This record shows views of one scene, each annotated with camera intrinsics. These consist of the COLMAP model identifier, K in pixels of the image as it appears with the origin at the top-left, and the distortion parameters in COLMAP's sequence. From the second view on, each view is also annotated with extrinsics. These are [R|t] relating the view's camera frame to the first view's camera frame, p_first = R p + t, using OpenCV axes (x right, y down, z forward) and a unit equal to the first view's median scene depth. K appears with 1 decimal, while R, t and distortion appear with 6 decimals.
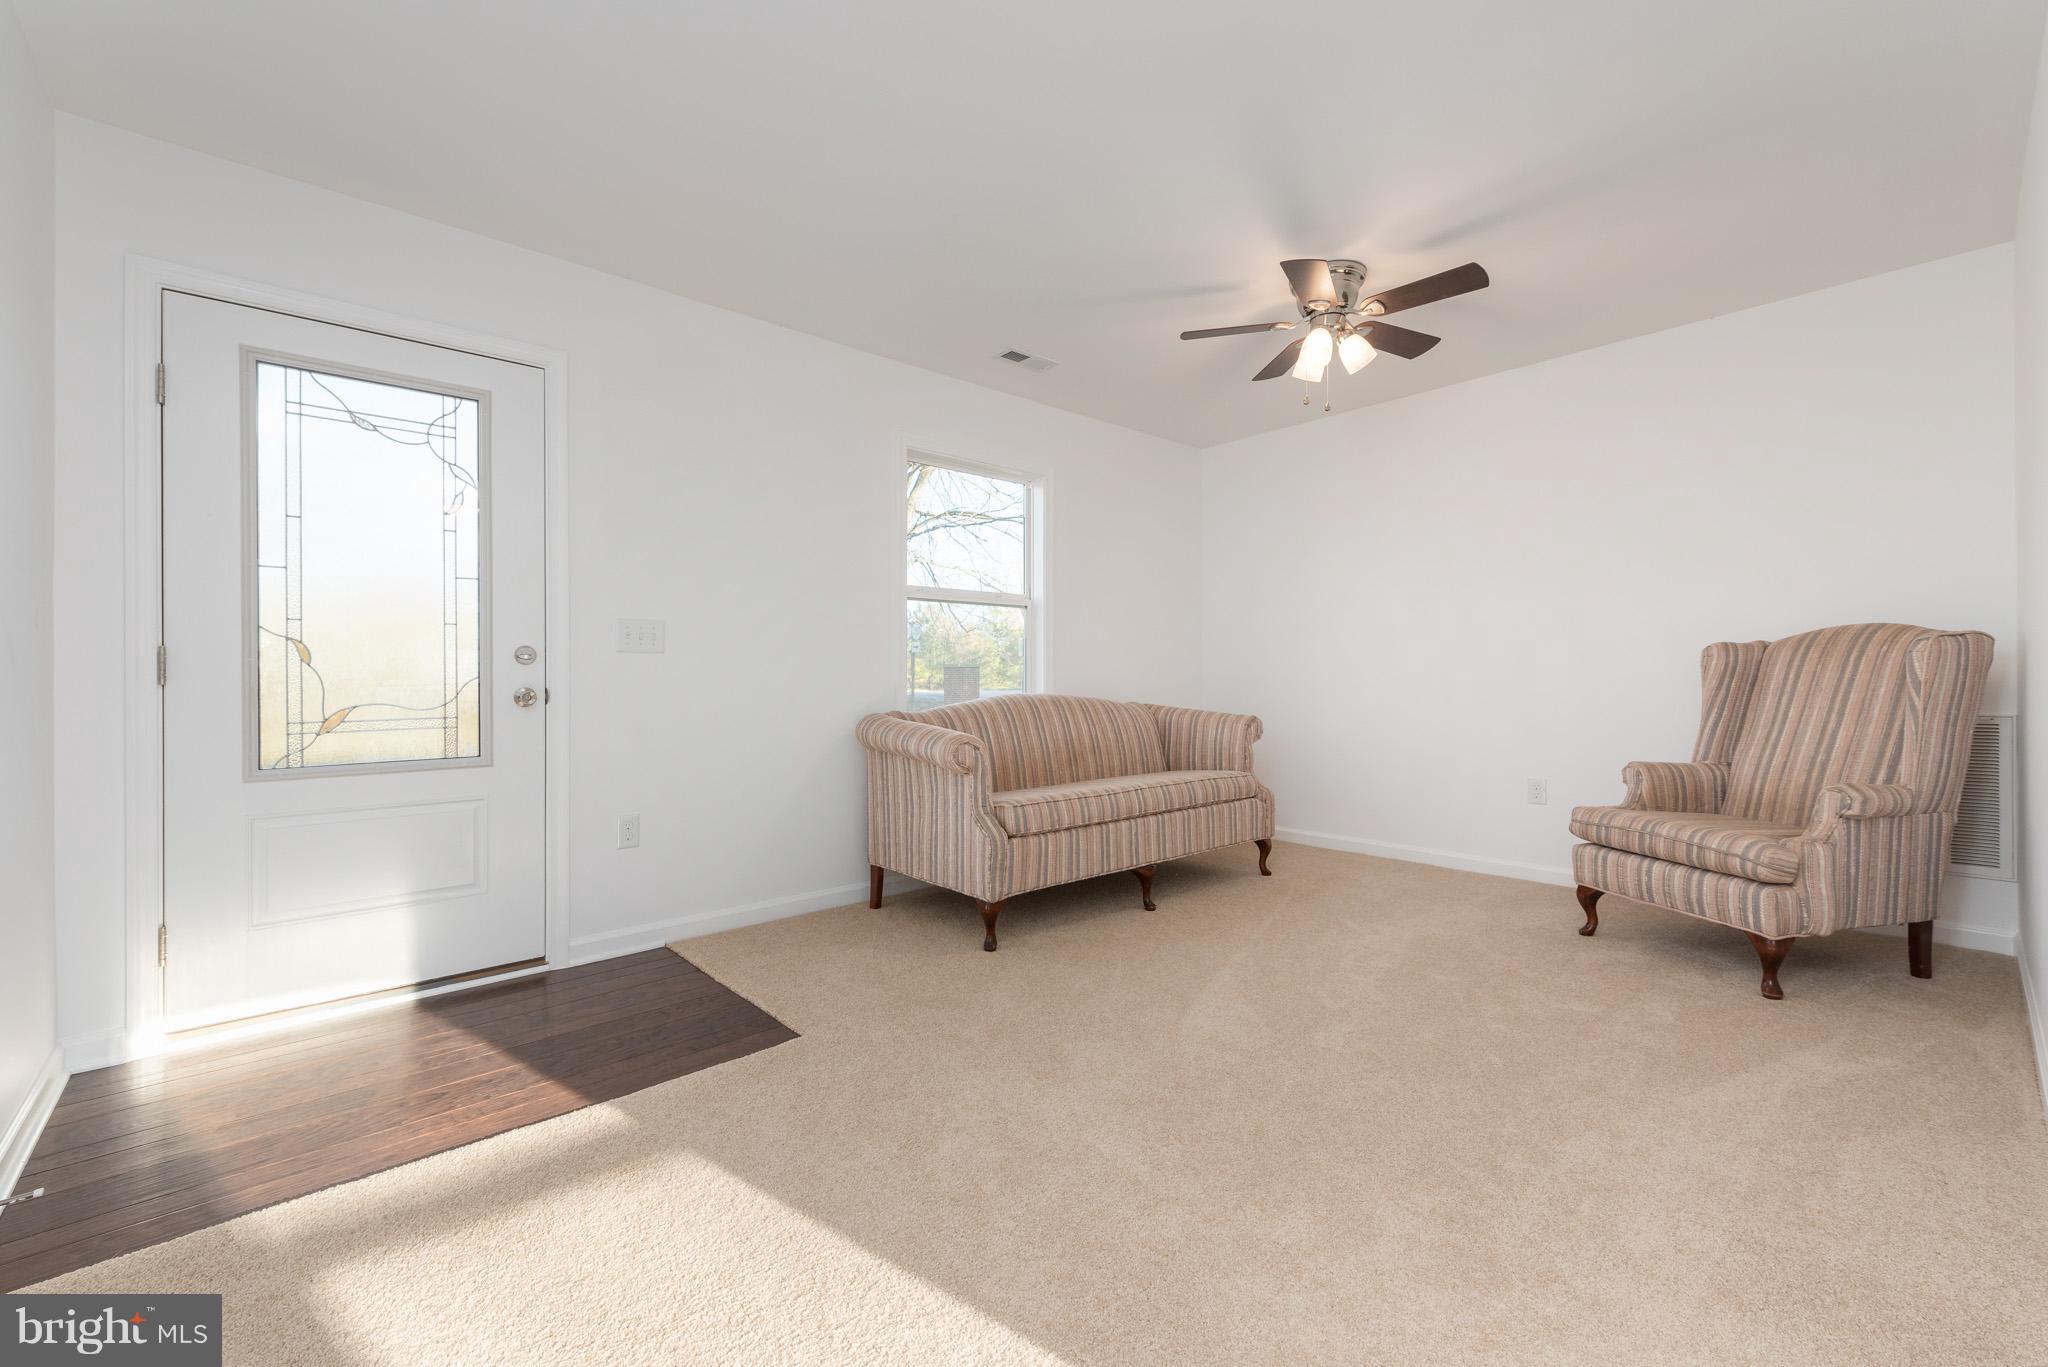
lens RADIAL K [[821.5, 0, 1029.7], [0, 821.5, 673.3], [0, 0, 1]] dist [0.007933, -0.000315]
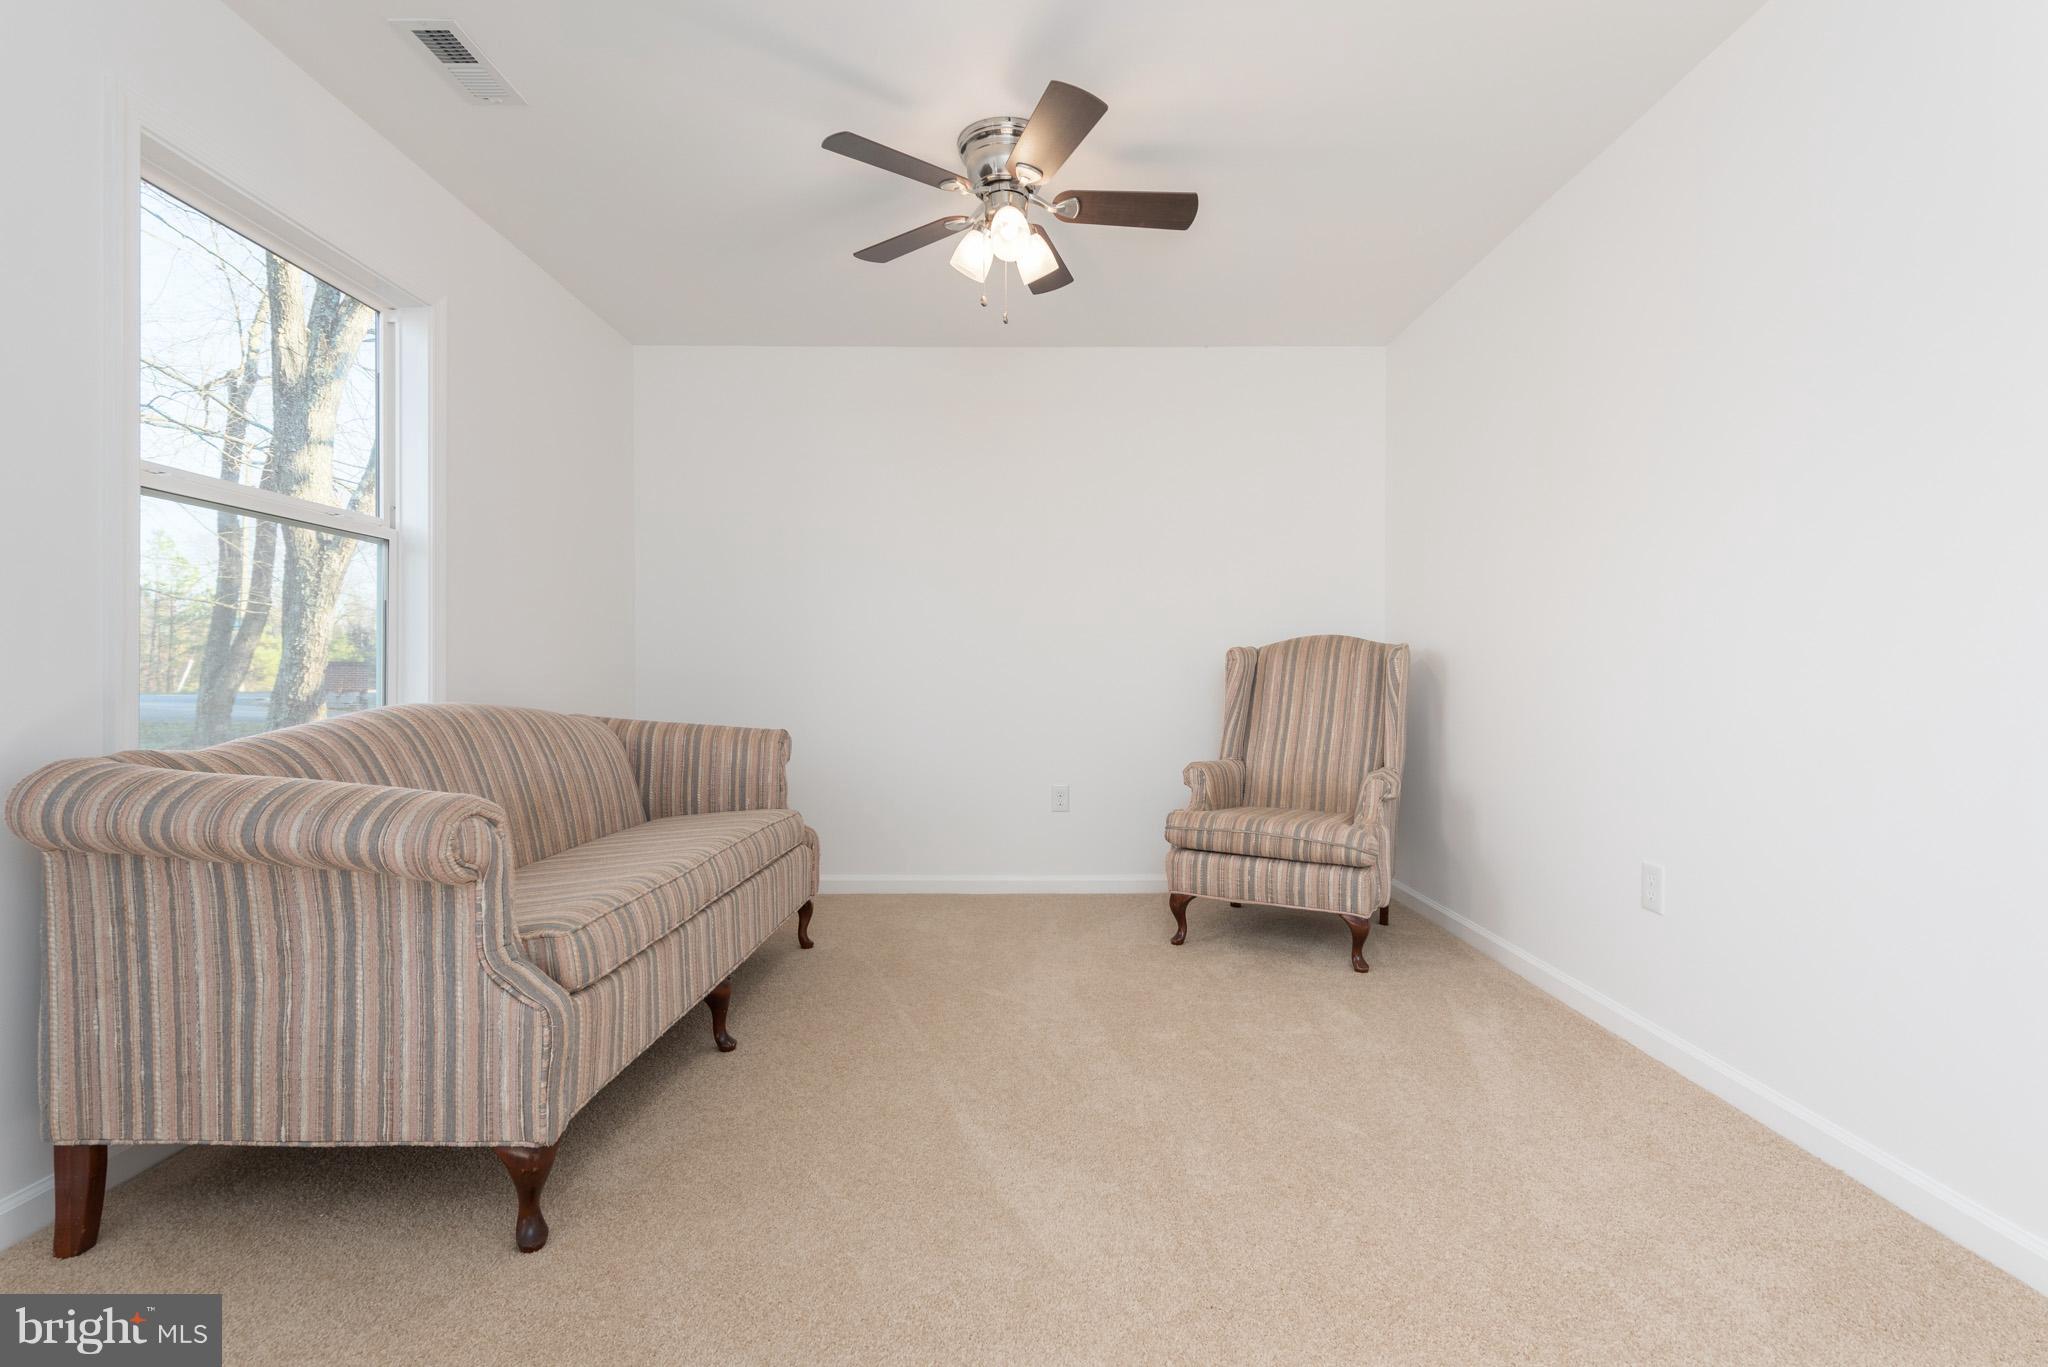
lens RADIAL K [[904.5, 0, 1024.0], [0, 904.5, 683.5], [0, 0, 1]] dist [0.009105, -0.000596]
pose [[0.672818, 0.001826, 0.739805, -0.237729], [-0.009008, 0.999943, 0.005724, 0.006312], [-0.739753, -0.010515, 0.672797, 0.424235]]
